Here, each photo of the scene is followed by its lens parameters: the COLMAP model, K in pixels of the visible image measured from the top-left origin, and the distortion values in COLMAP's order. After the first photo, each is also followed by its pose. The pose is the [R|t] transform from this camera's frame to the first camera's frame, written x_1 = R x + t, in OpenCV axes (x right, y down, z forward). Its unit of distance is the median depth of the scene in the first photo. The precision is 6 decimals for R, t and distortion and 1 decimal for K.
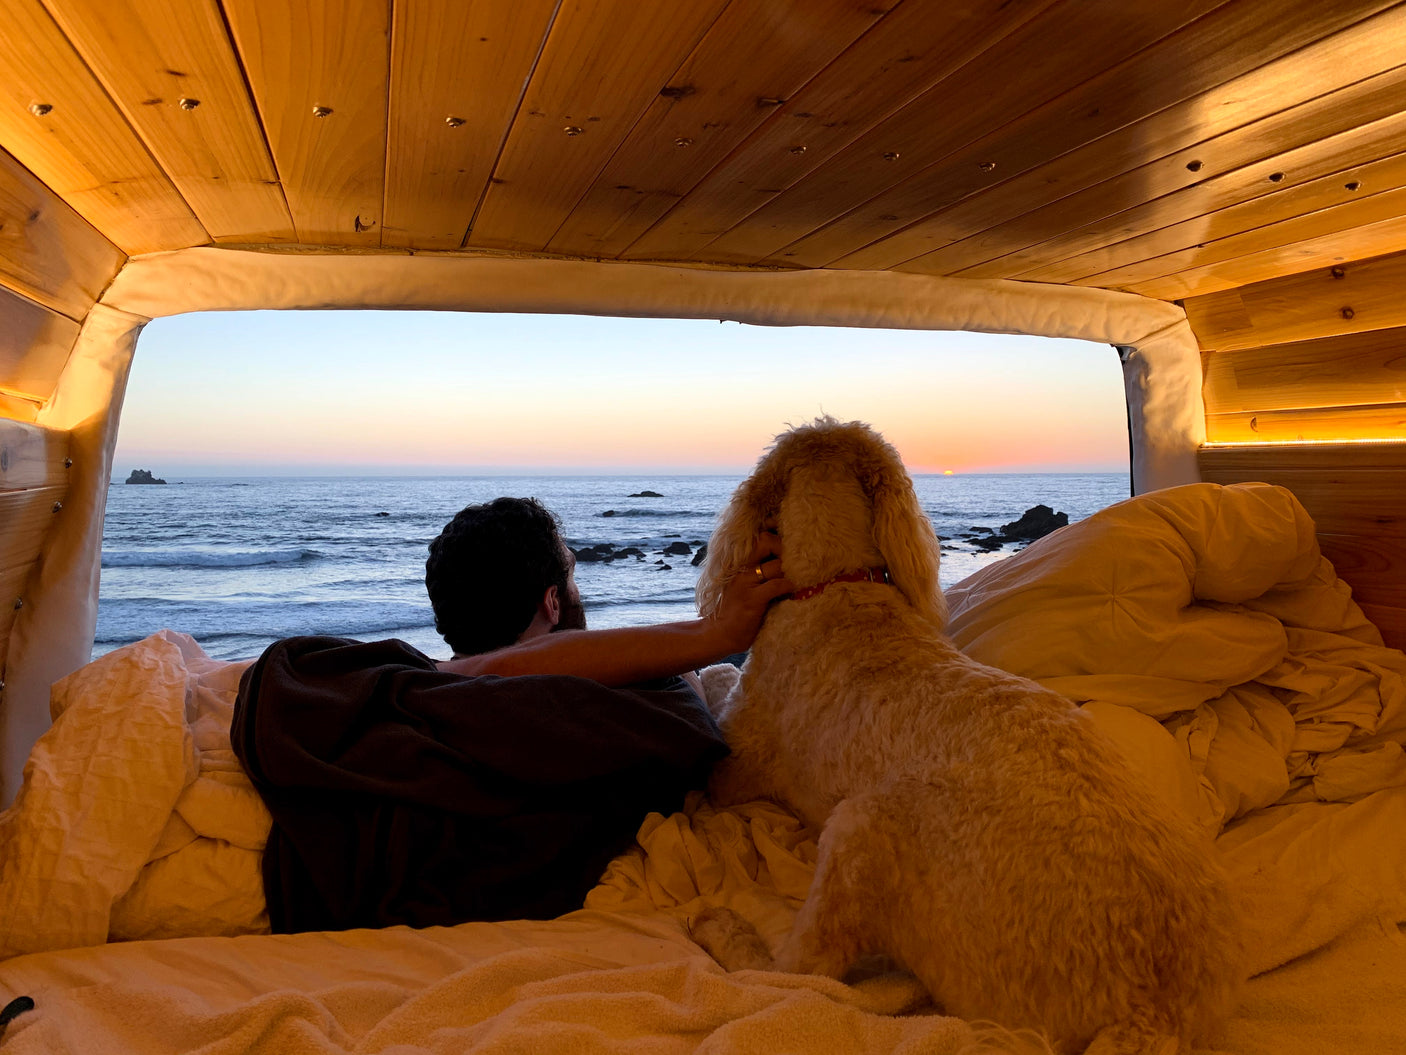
lens RADIAL K [[1059.3, 0, 703.0], [0, 1059.3, 527.5], [0, 0, 1]] dist [-0.003619, -0.003810]
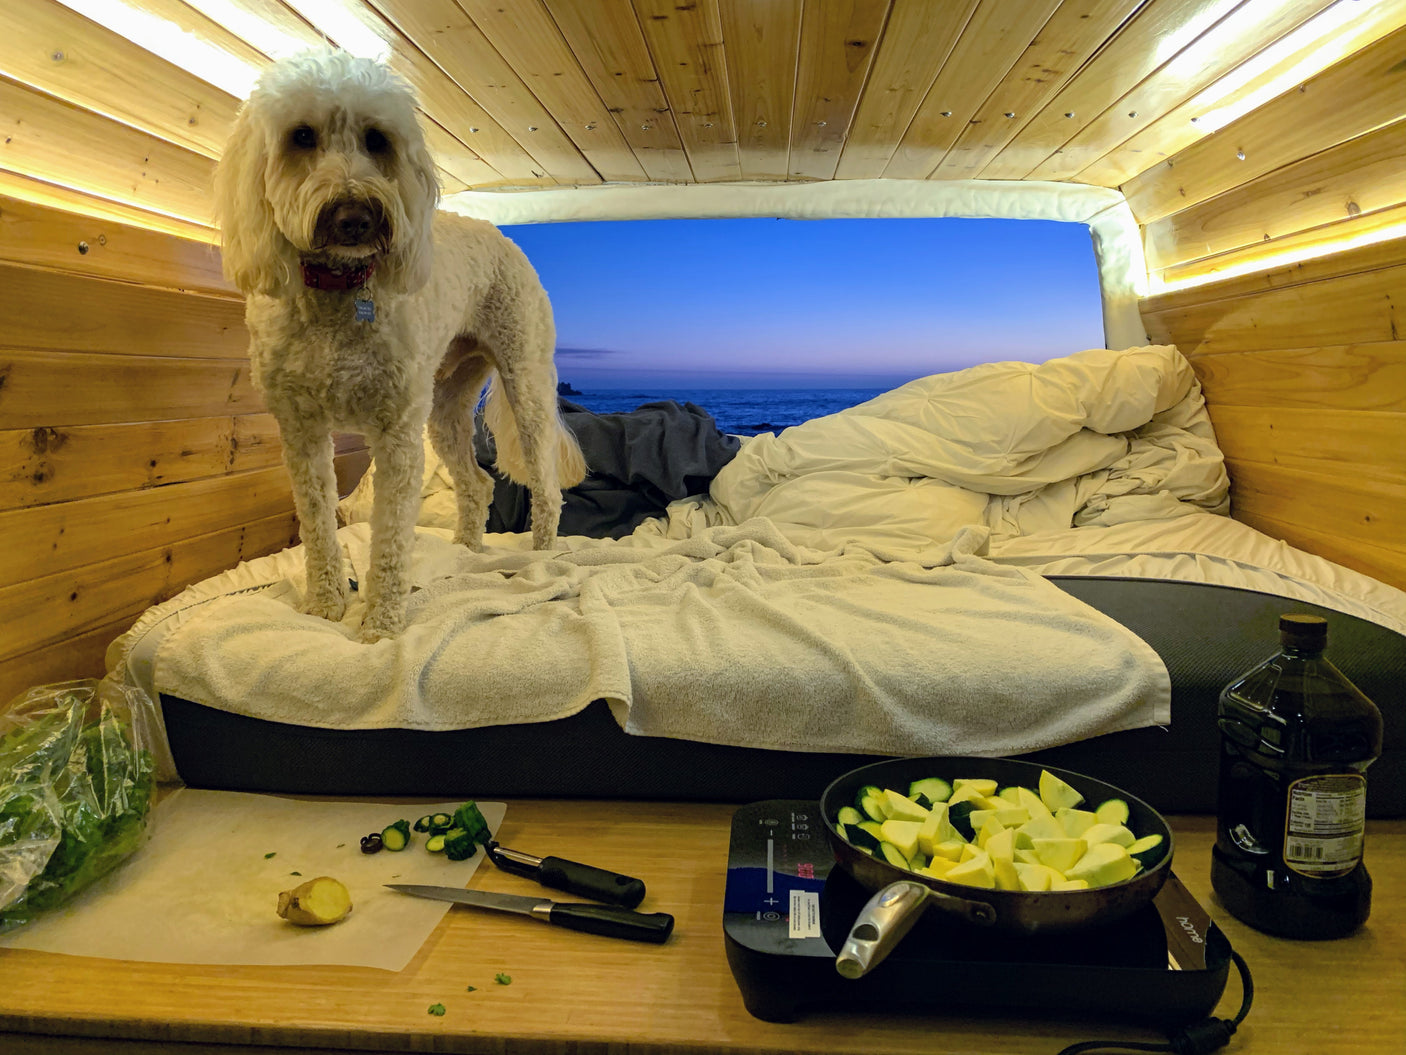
lens RADIAL K [[1059.3, 0, 703.0], [0, 1059.3, 527.5], [0, 0, 1]] dist [-0.003619, -0.003810]
pose [[0.937233, 0.051814, -0.344832, 0.451422], [-0.023520, 0.996040, 0.085737, 0.117243], [0.347909, -0.072245, 0.934741, -0.486121]]
